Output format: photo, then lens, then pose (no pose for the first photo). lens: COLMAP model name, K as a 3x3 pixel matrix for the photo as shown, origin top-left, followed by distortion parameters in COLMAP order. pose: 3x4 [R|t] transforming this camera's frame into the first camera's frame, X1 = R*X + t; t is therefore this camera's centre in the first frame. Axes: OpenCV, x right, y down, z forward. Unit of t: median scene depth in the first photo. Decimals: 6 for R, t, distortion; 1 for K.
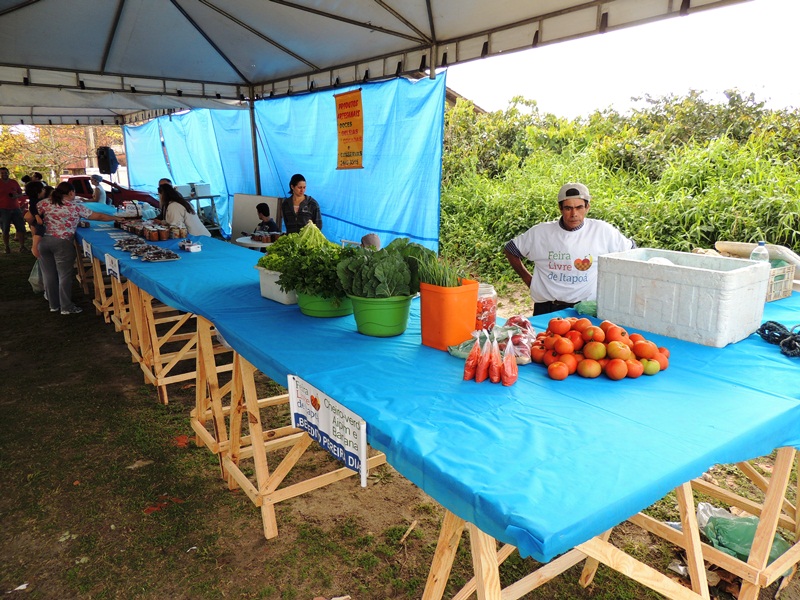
lens RADIAL K [[568.8, 0, 403.0], [0, 568.8, 300.2], [0, 0, 1]] dist [-0.026629, 0.008799]
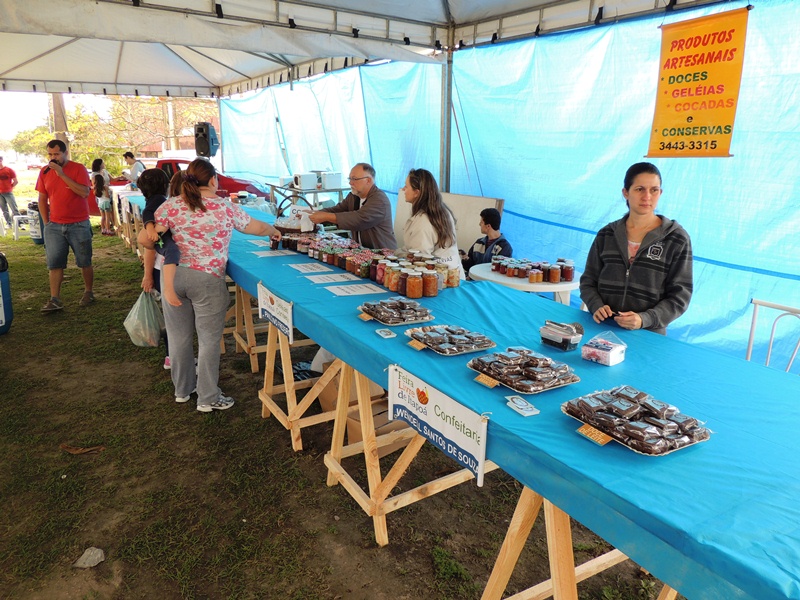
lens RADIAL K [[568.8, 0, 402.5], [0, 568.8, 300.1], [0, 0, 1]] dist [-0.026629, 0.008799]
pose [[0.995733, 0.043316, -0.081484, -0.272593], [-0.042053, 0.998968, 0.017156, -0.073195], [0.082143, -0.013656, 0.996527, 0.350326]]
